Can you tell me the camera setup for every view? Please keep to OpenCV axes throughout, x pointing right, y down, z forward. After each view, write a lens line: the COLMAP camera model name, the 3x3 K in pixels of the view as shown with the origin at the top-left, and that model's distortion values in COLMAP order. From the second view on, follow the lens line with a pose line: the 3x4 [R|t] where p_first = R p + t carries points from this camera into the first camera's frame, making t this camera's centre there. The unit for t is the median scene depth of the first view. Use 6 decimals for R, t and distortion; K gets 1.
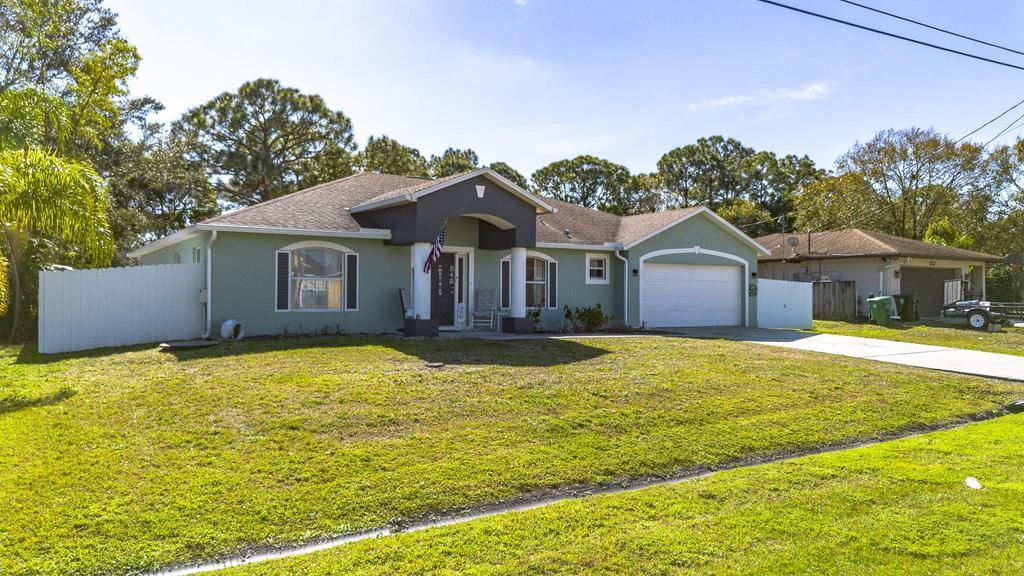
lens RADIAL K [[731.0, 0, 508.3], [0, 731.0, 294.7], [0, 0, 1]] dist [0.037942, -0.030400]
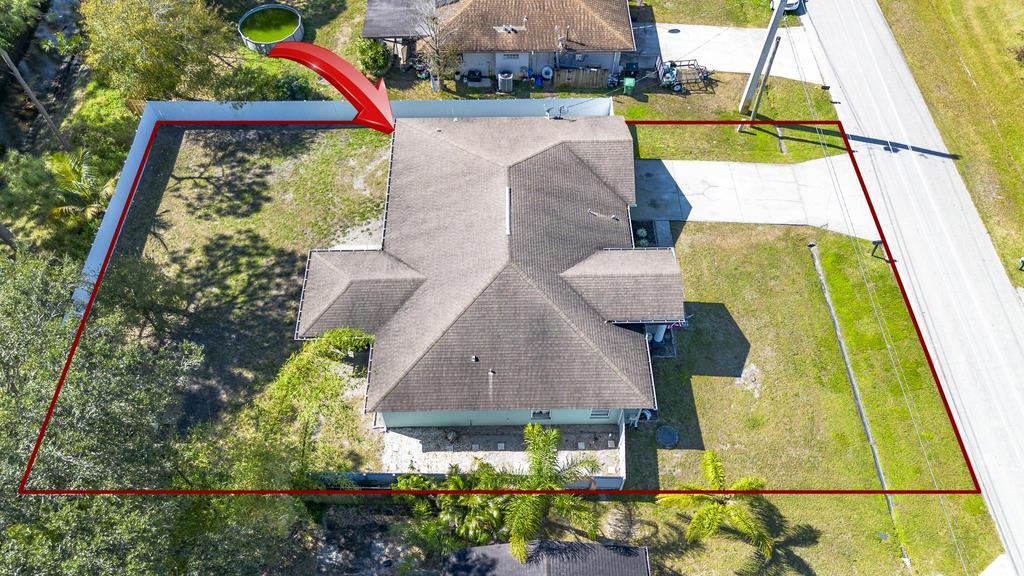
lens RADIAL K [[731.0, 0, 509.5], [0, 731.0, 292.9], [0, 0, 1]] dist [0.037942, -0.030400]
pose [[0.529096, -0.704654, 0.472779, -0.936065], [-0.006453, 0.553796, 0.832627, -1.339298], [-0.848538, -0.443590, 0.288464, 0.610486]]
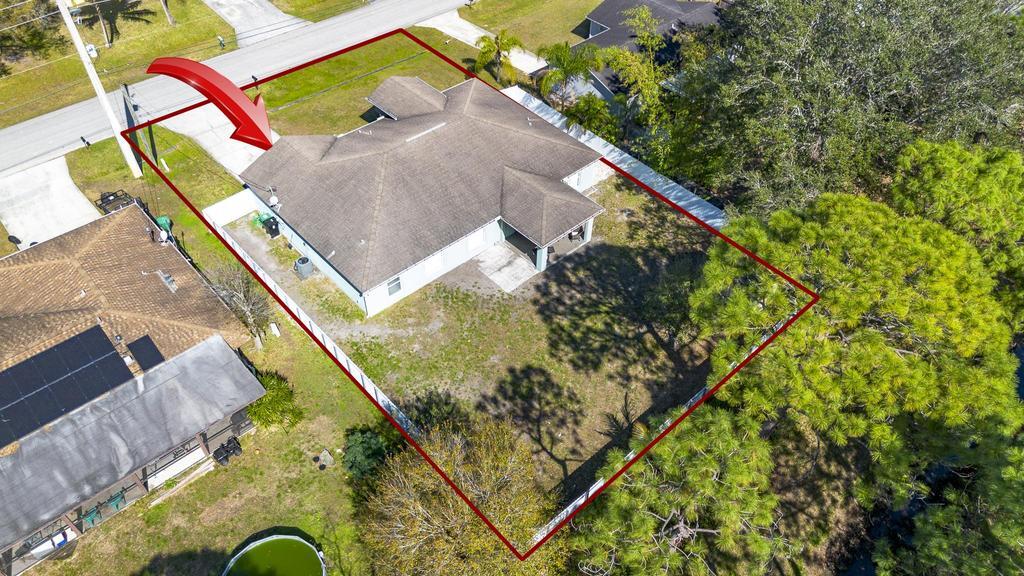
lens RADIAL K [[731.0, 0, 509.6], [0, 731.0, 287.9], [0, 0, 1]] dist [0.037942, -0.030400]
pose [[-0.986032, 0.110510, -0.124612, -0.036863], [-0.012762, 0.695840, 0.718083, -1.255912], [0.166065, 0.709644, -0.684710, 2.747254]]
